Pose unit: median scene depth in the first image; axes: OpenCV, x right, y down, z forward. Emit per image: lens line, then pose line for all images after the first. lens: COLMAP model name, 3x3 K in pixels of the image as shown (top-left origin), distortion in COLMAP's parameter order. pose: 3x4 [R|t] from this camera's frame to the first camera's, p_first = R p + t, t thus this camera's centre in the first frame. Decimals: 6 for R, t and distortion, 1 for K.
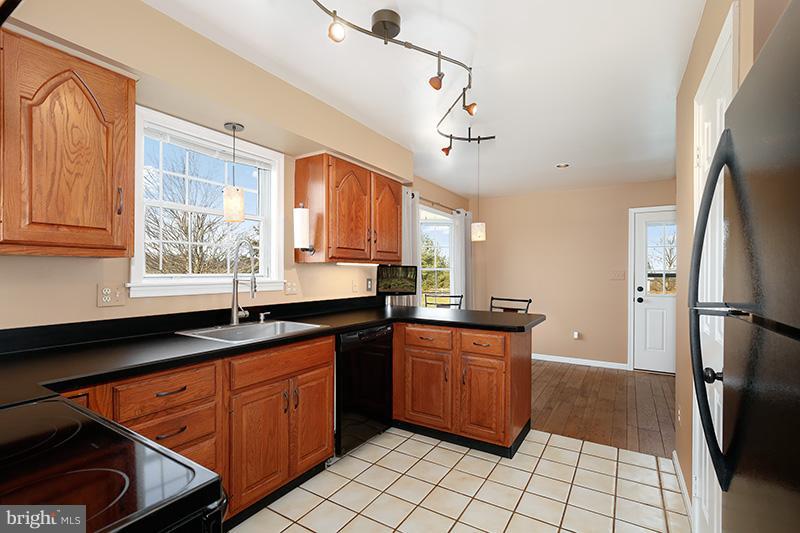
lens RADIAL K [[369.3, 0, 401.5], [0, 369.3, 271.4], [0, 0, 1]] dist [-0.000115, -0.000047]
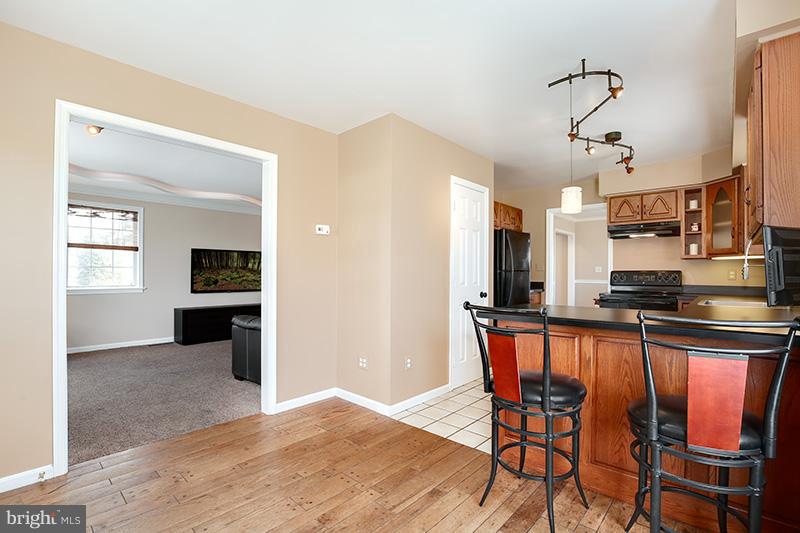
lens RADIAL K [[369.7, 0, 399.0], [0, 369.7, 268.5], [0, 0, 1]] dist [-0.021605, -0.000212]
pose [[-0.983918, -0.004875, 0.178552, 0.547540], [-0.007474, 0.999876, -0.013888, 0.054453], [-0.178462, -0.014999, -0.983832, 2.331818]]
